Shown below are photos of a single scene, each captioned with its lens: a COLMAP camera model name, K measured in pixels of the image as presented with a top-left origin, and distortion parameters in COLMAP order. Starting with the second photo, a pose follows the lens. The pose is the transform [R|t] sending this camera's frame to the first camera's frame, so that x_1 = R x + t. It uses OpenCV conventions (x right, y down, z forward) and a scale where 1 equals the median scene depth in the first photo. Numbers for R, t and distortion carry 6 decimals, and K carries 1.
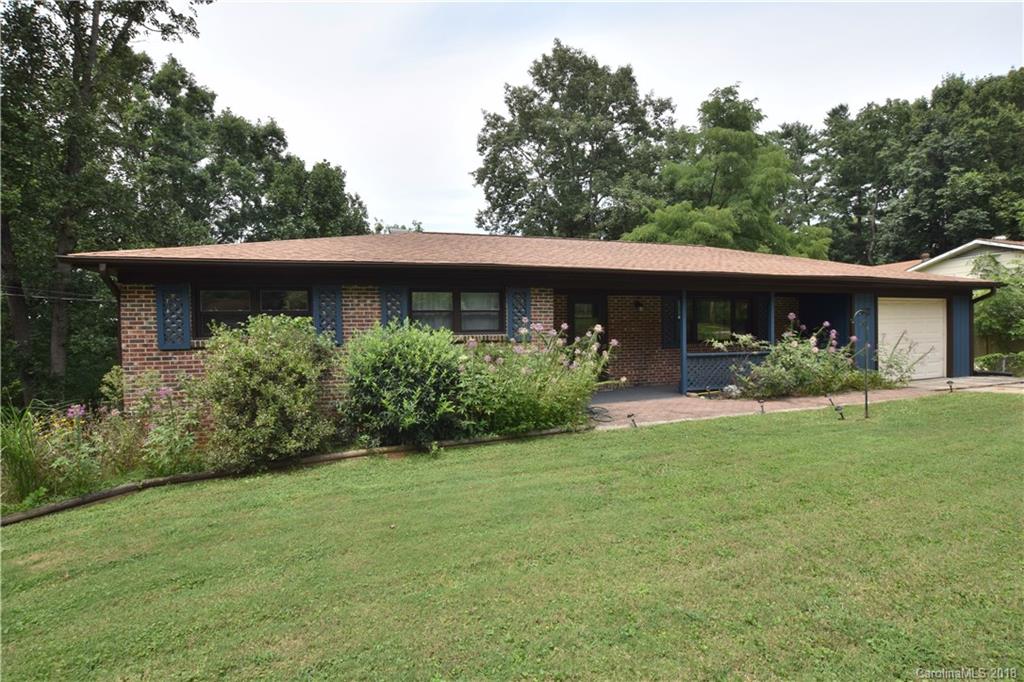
lens RADIAL K [[490.5, 0, 512.0], [0, 490.5, 341.0], [0, 0, 1]] dist [-0.025217, 0.001171]
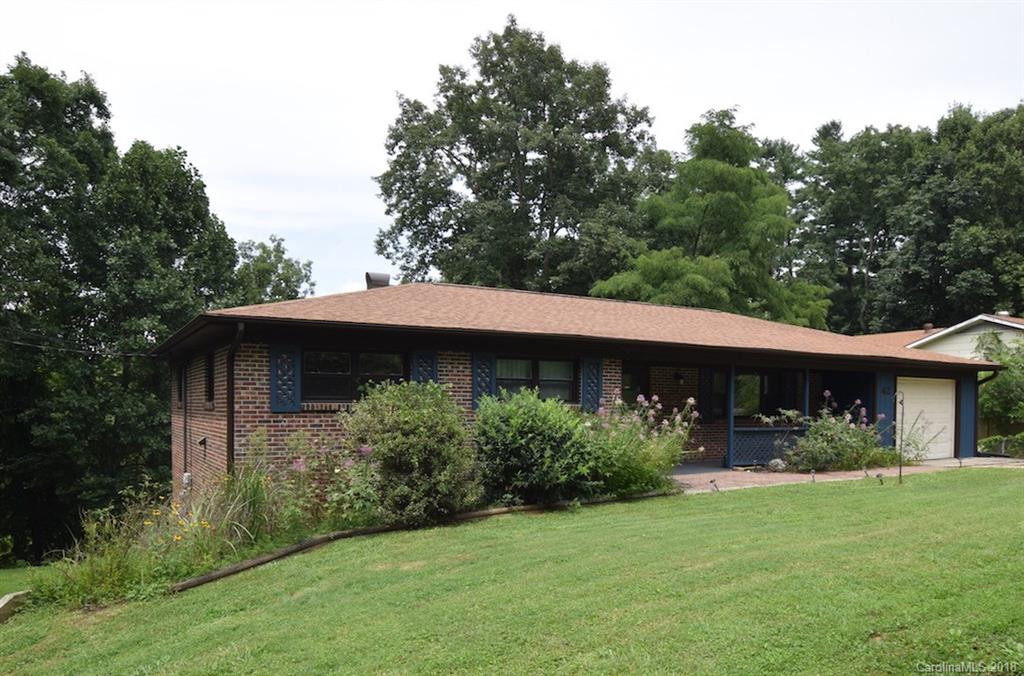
lens RADIAL K [[754.2, 0, 513.6], [0, 754.2, 425.0], [0, 0, 1]] dist [-0.021364, 0.001937]
pose [[0.975914, 0.017124, 0.217484, -0.149264], [-0.018948, 0.999801, 0.006302, 0.006489], [-0.217333, -0.010271, 0.976043, -0.145473]]
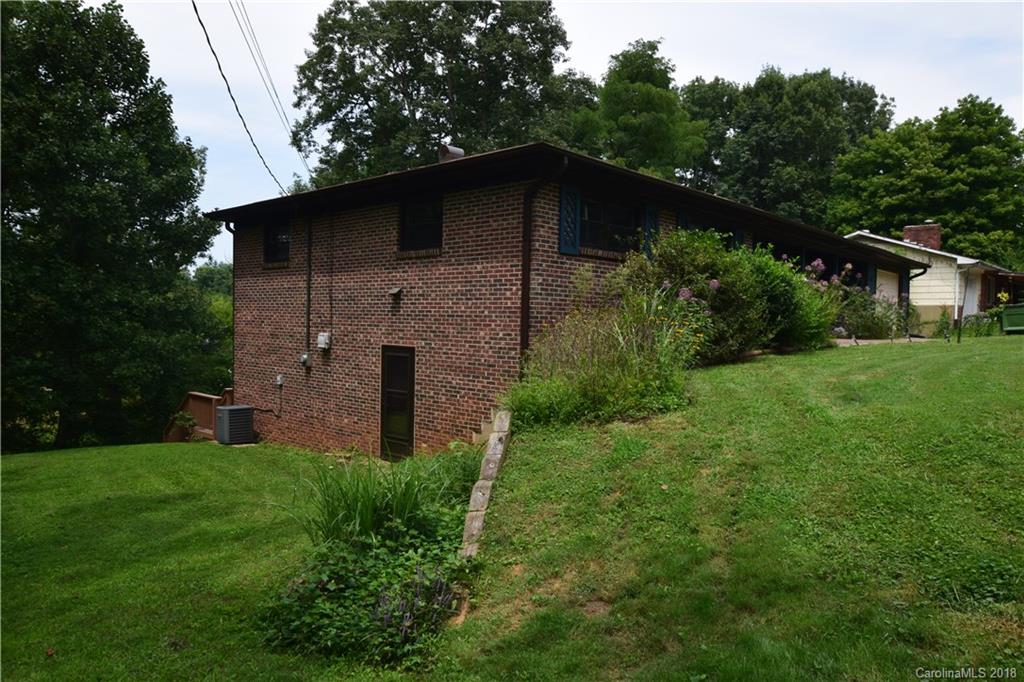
lens RADIAL K [[698.9, 0, 512.0], [0, 698.9, 341.0], [0, 0, 1]] dist [0.001242, 0.000447]
pose [[0.870957, 0.024992, 0.490724, -0.380380], [-0.030267, 0.999538, 0.002815, 0.048999], [-0.490427, -0.017305, 0.871310, -0.041341]]
